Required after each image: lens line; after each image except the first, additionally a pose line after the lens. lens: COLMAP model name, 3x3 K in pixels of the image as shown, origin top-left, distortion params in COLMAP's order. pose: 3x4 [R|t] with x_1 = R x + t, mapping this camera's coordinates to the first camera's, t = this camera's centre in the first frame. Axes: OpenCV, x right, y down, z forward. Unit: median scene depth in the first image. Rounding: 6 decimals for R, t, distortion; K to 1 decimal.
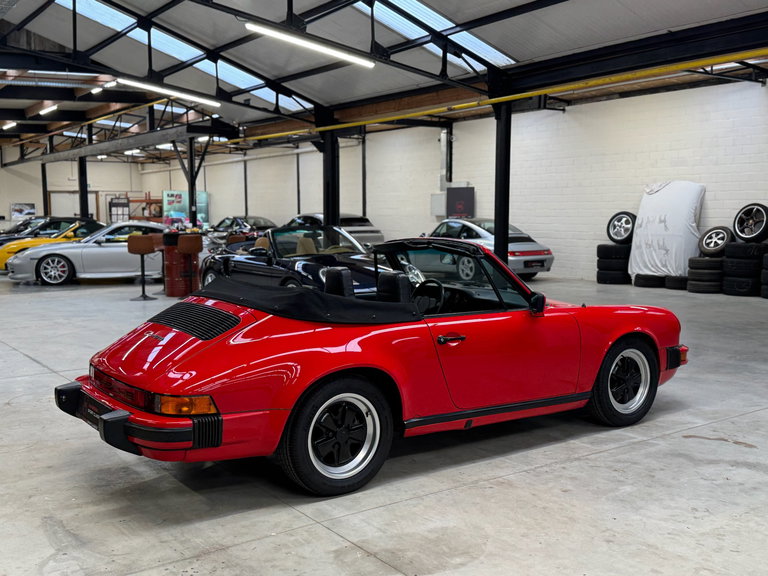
lens RADIAL K [[816.5, 0, 387.6], [0, 816.5, 287.9], [0, 0, 1]] dist [0.048953, 0.000000]
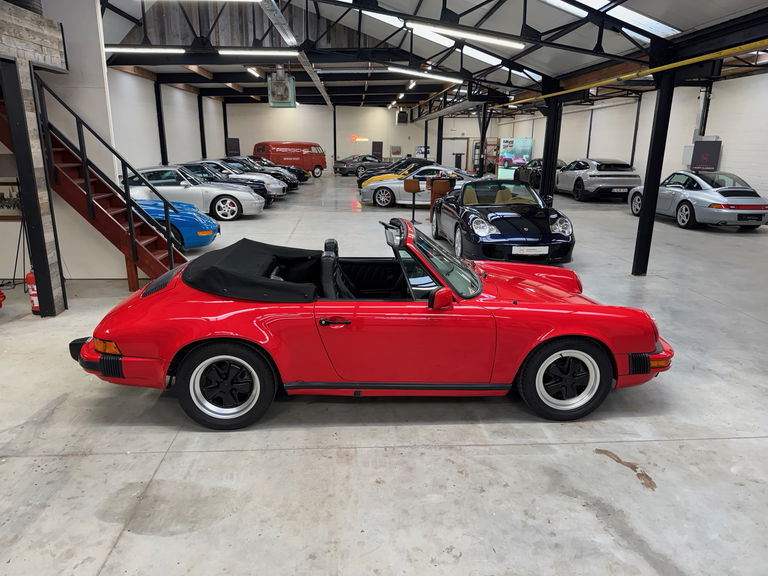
lens RADIAL K [[539.3, 0, 388.0], [0, 539.3, 291.4], [0, 0, 1]] dist [0.048591, -0.059900]
pose [[0.851058, 0.149961, -0.503202, 0.465521], [-0.063819, 0.980786, 0.184352, -0.111246], [0.521179, -0.124780, 0.844276, 0.368356]]
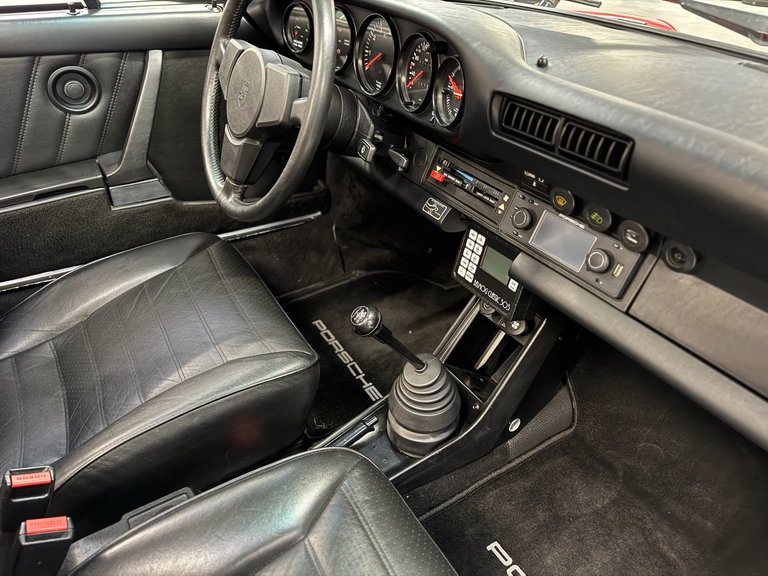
lens RADIAL K [[539.3, 0, 388.6], [0, 539.3, 286.9], [0, 0, 1]] dist [0.048591, -0.059900]
pose [[0.998048, 0.058544, -0.021754, 0.097259], [-0.040666, 0.873526, 0.485076, -0.004136], [0.047401, -0.483245, 0.874201, 0.990398]]
